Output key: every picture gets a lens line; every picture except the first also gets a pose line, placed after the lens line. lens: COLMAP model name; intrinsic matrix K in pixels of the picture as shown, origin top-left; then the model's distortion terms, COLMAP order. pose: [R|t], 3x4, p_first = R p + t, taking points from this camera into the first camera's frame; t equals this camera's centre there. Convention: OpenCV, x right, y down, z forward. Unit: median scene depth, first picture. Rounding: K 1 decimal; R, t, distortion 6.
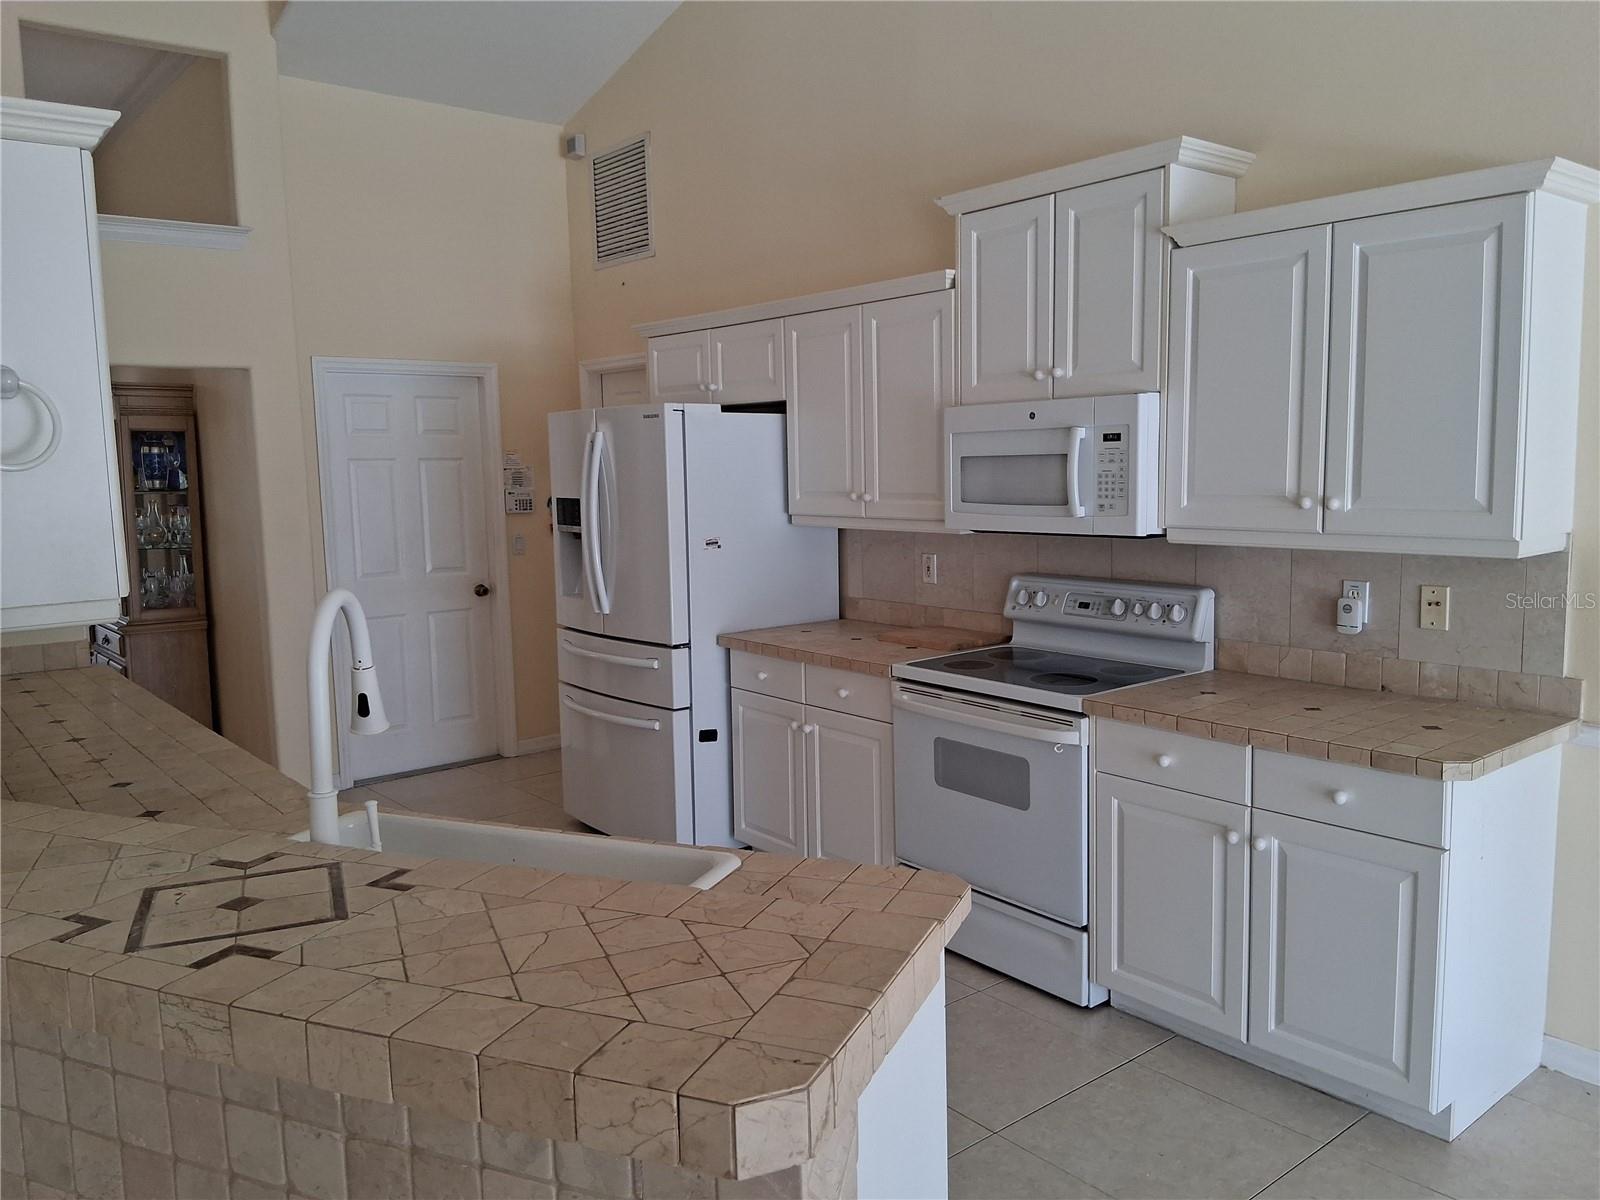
lens RADIAL K [[1216.1, 0, 800.3], [0, 1216.1, 598.7], [0, 0, 1]] dist [0.046902, -0.006727]
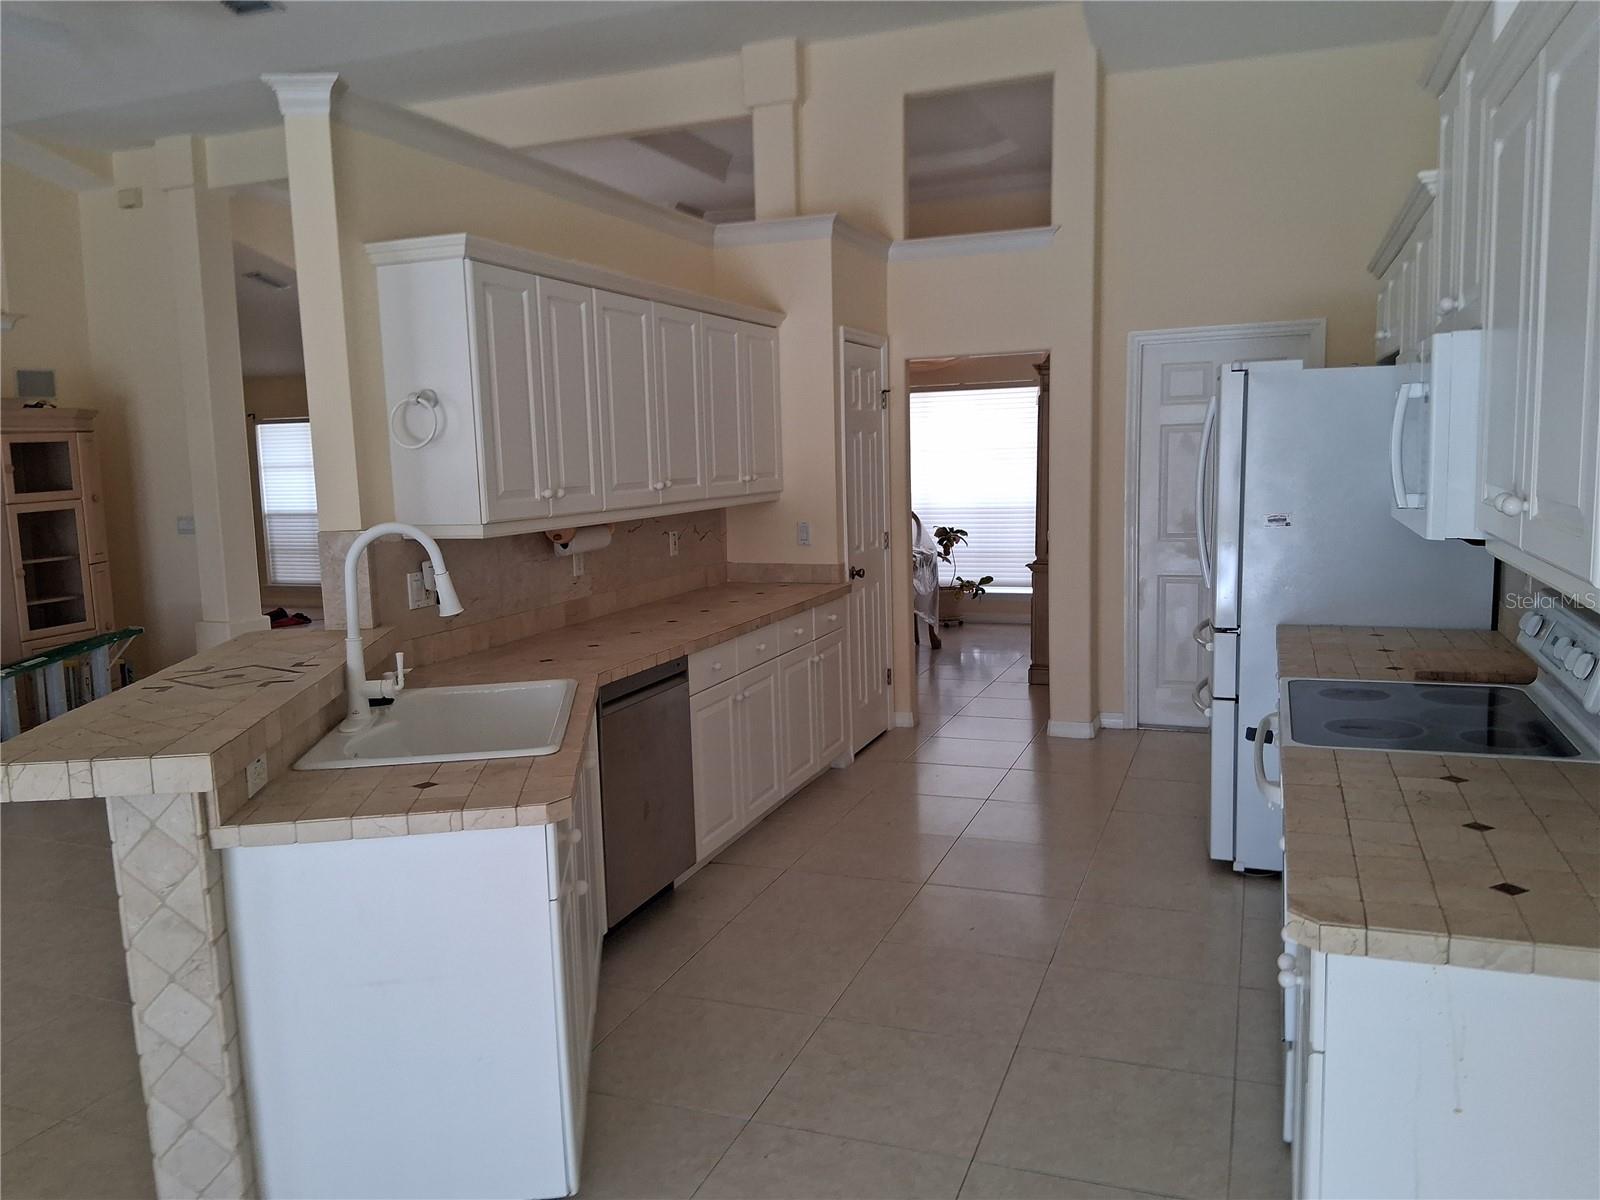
lens RADIAL K [[1216.1, 0, 802.9], [0, 1216.1, 601.0], [0, 0, 1]] dist [0.046902, -0.006727]
pose [[0.505921, 0.115466, -0.854817, 0.521074], [-0.082029, 0.992949, 0.085576, -0.035265], [0.858671, 0.026825, 0.511825, 0.252255]]
